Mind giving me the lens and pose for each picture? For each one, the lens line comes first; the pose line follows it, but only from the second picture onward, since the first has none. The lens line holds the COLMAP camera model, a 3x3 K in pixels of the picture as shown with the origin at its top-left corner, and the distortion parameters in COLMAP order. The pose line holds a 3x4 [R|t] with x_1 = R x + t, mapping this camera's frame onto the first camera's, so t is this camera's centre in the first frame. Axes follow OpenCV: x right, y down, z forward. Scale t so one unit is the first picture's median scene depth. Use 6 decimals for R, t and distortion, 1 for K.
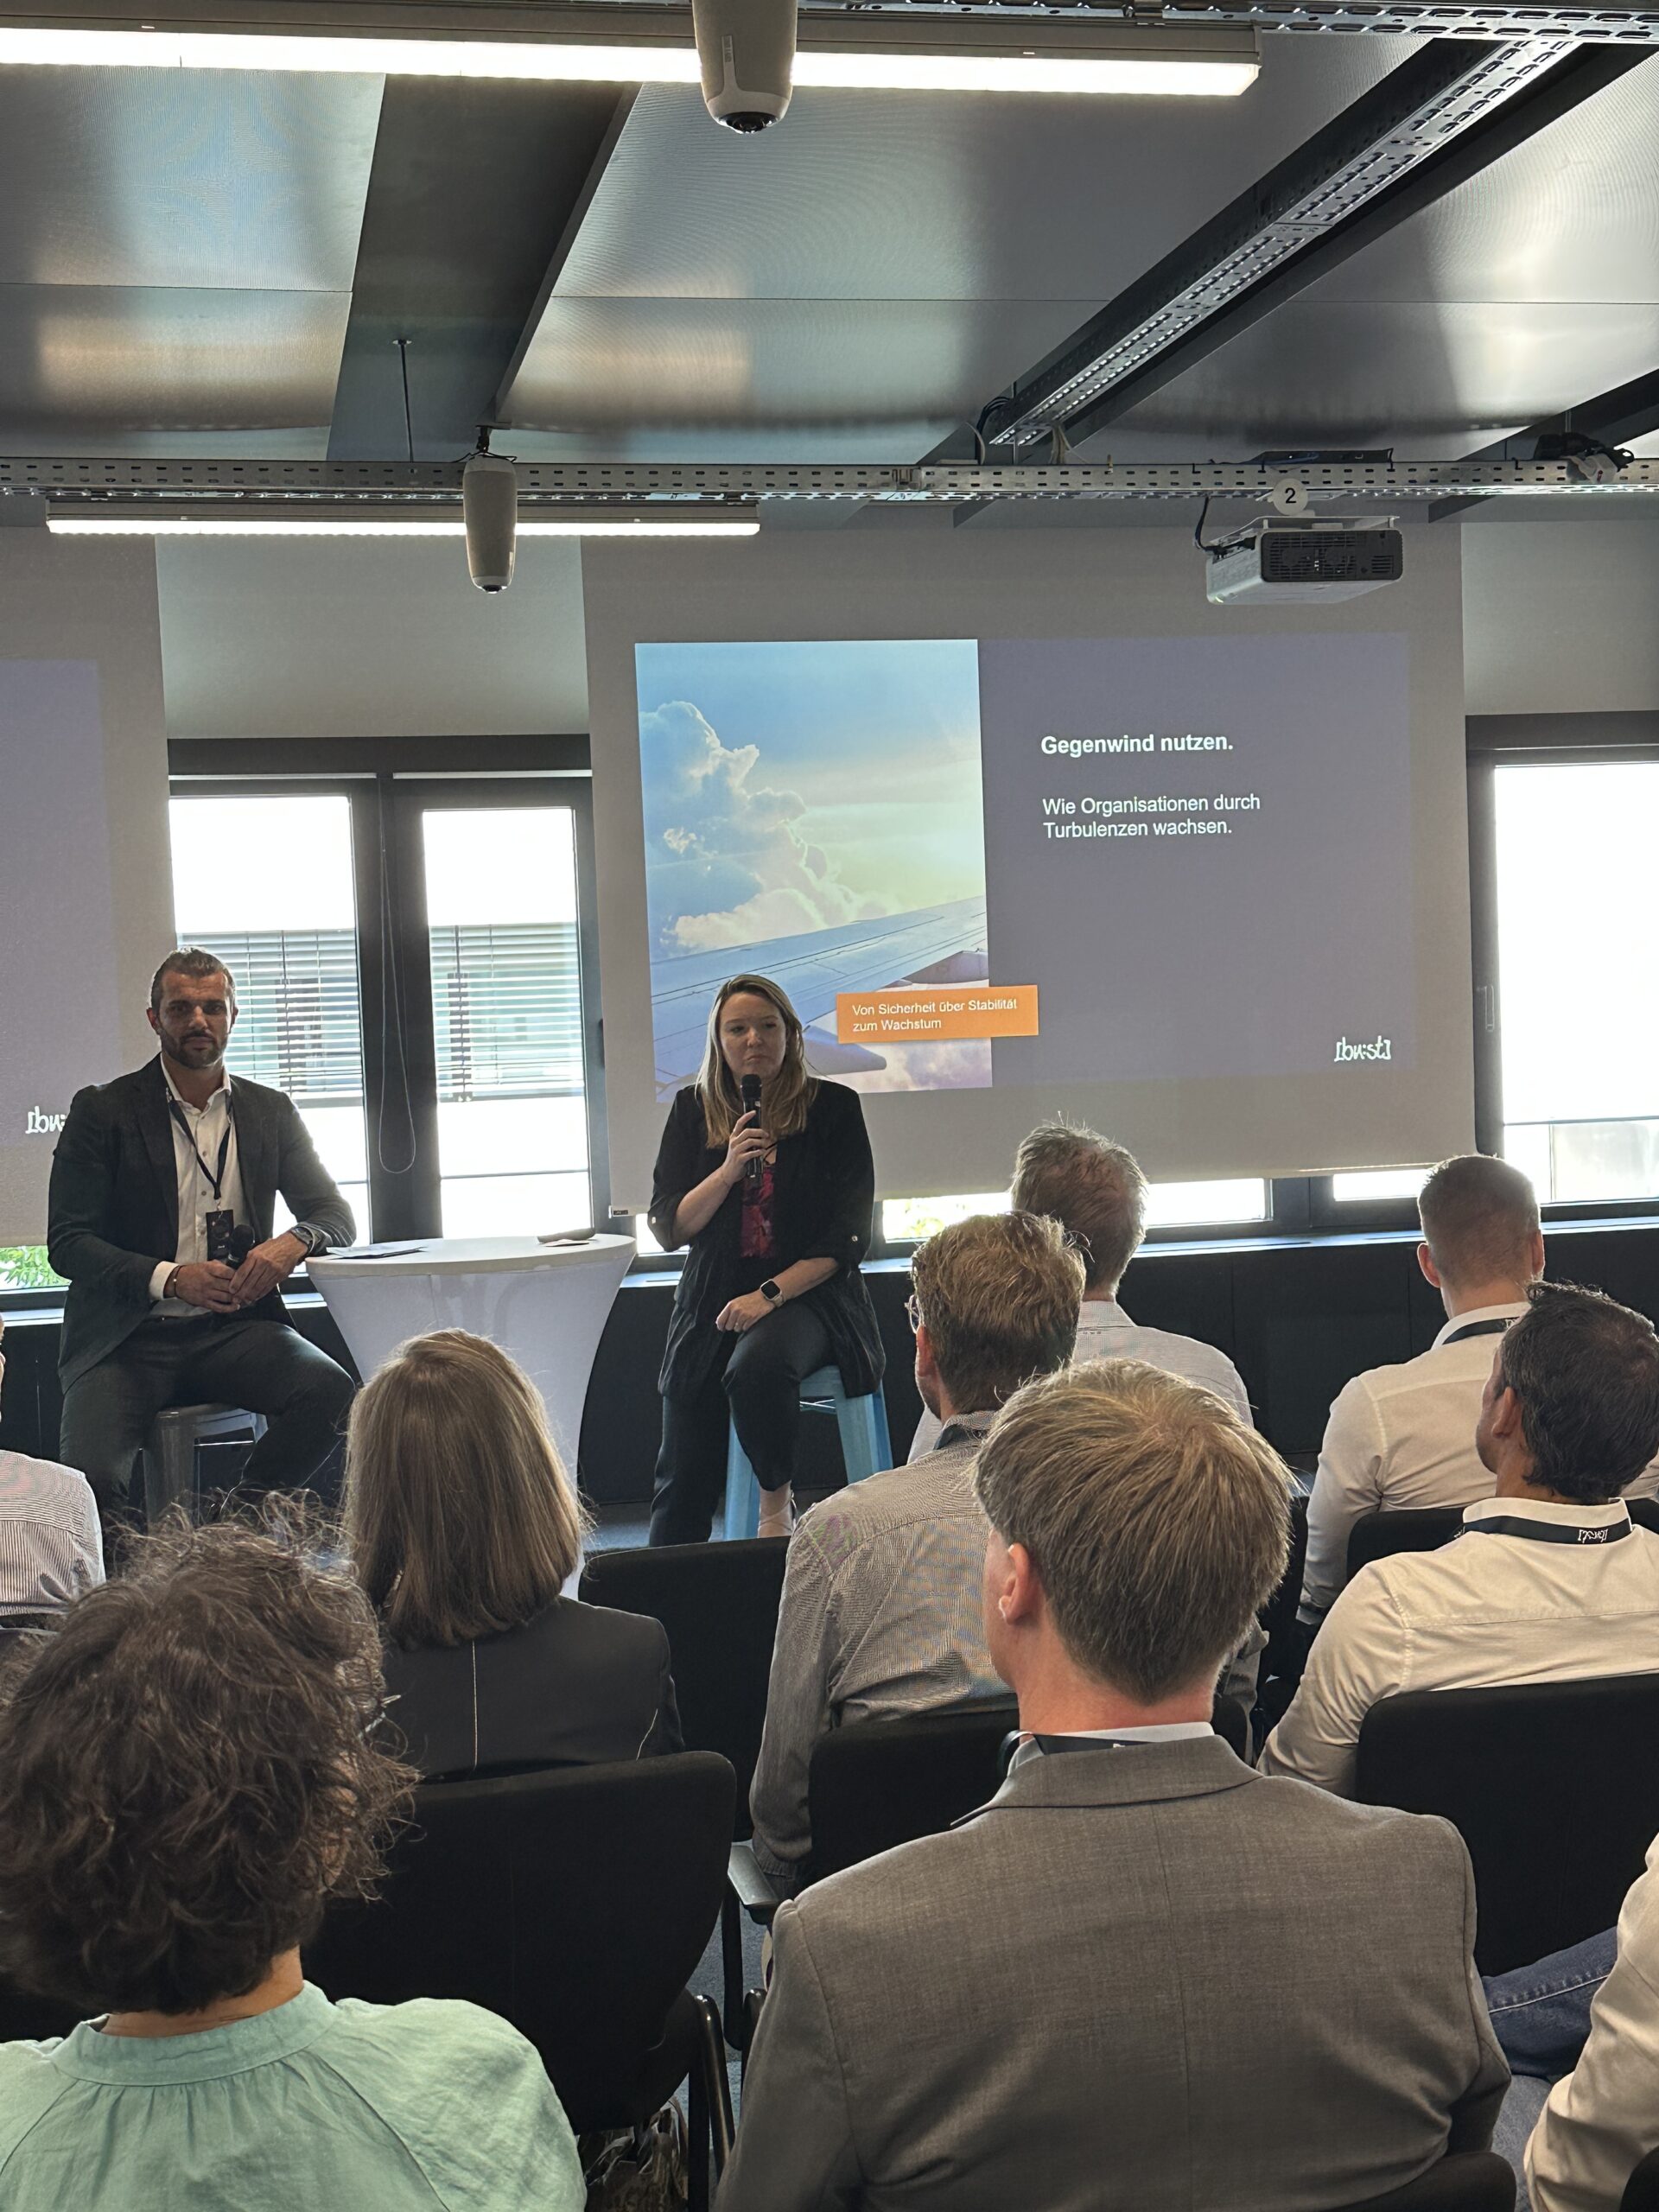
lens RADIAL K [[2864.0, 0, 829.5], [0, 2864.0, 1106.0], [0, 0, 1]] dist [0.090669, 0.022077]
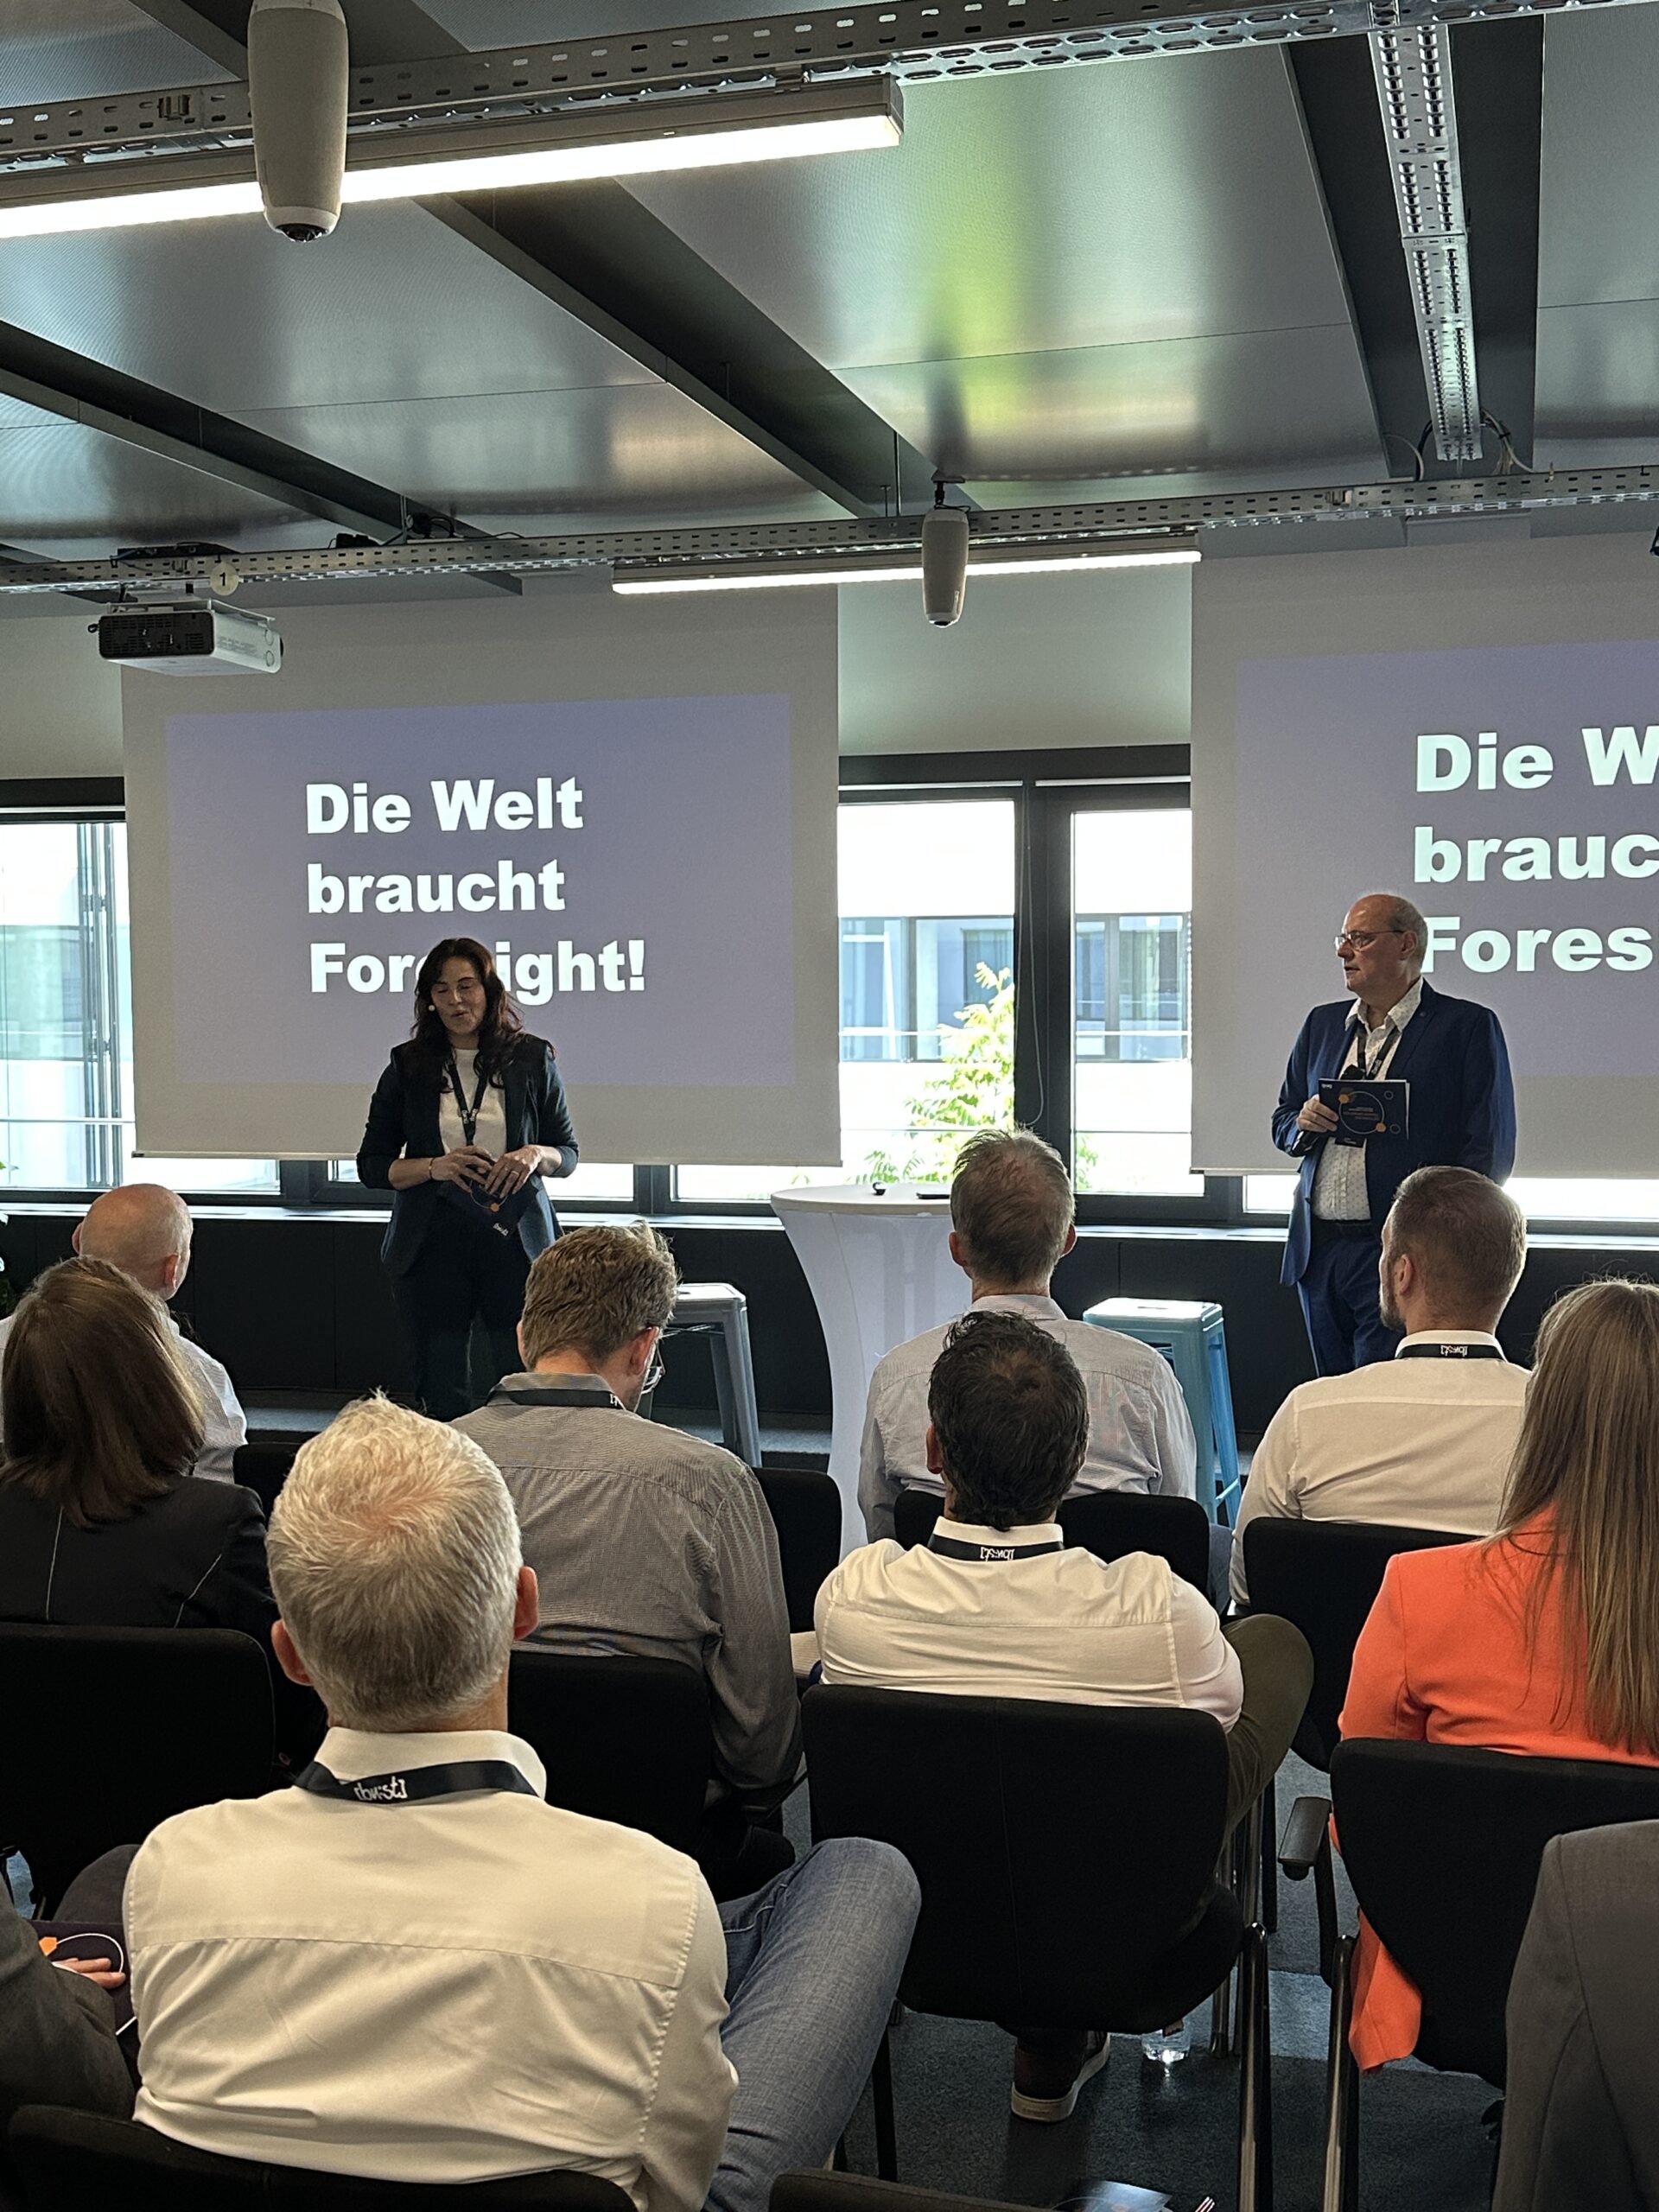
lens RADIAL K [[2483.7, 0, 829.5], [0, 2483.7, 1106.0], [0, 0, 1]] dist [0.178842, -0.013041]
pose [[0.889375, 0.050050, -0.454430, 0.244867], [-0.039791, 0.998692, 0.032118, -0.015164], [0.455443, -0.010482, 0.890203, 0.073548]]
